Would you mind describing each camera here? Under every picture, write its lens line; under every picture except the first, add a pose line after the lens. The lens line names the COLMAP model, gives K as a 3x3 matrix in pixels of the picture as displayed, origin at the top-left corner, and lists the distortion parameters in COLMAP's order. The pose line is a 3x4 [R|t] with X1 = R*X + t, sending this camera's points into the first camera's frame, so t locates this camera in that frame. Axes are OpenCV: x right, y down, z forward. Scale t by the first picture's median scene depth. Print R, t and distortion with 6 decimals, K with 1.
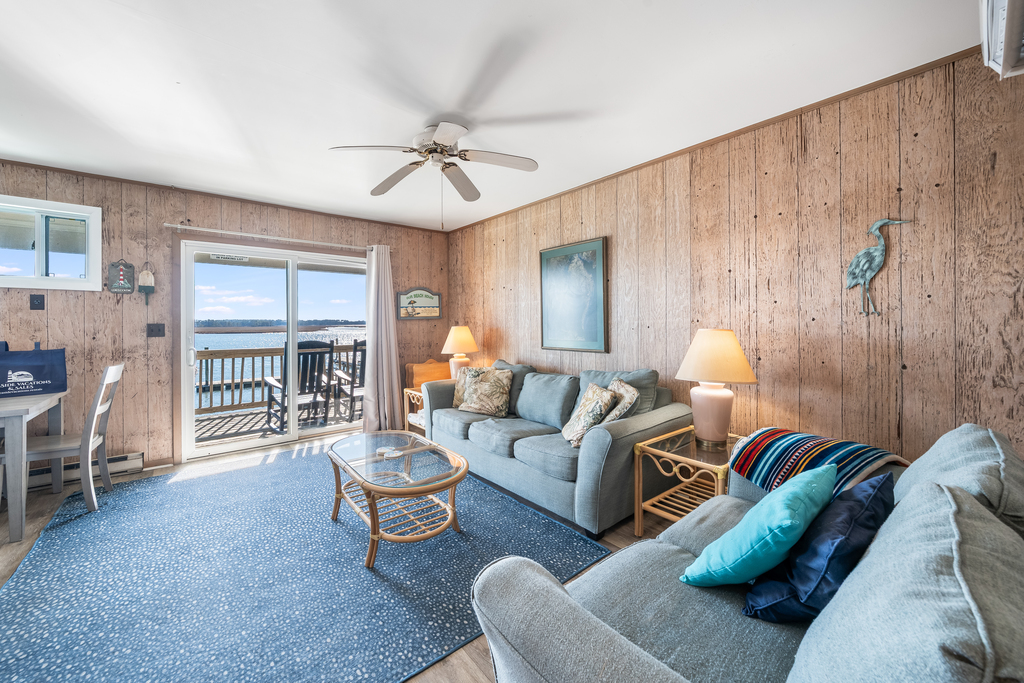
lens RADIAL K [[392.4, 0, 513.4], [0, 392.4, 326.2], [0, 0, 1]] dist [-0.008717, 0.000084]
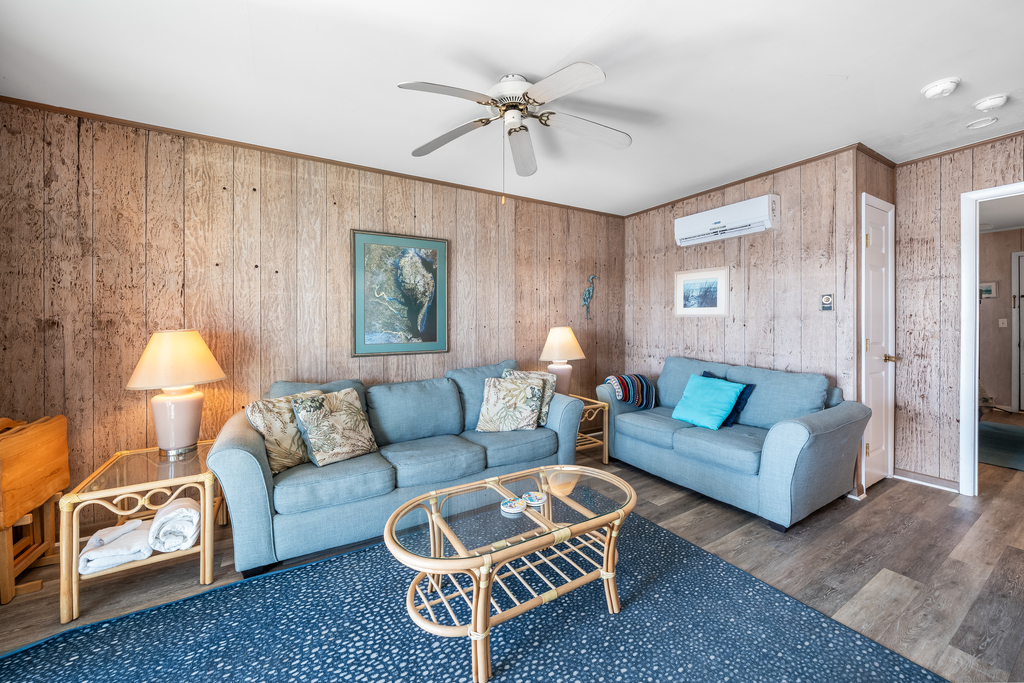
lens RADIAL K [[392.4, 0, 513.4], [0, 392.4, 326.2], [0, 0, 1]] dist [-0.008717, 0.000084]
pose [[0.145970, -0.000825, 0.989289, -0.852377], [0.013472, 0.999909, -0.001154, 0.002990], [-0.989197, 0.013496, 0.145968, 0.756108]]
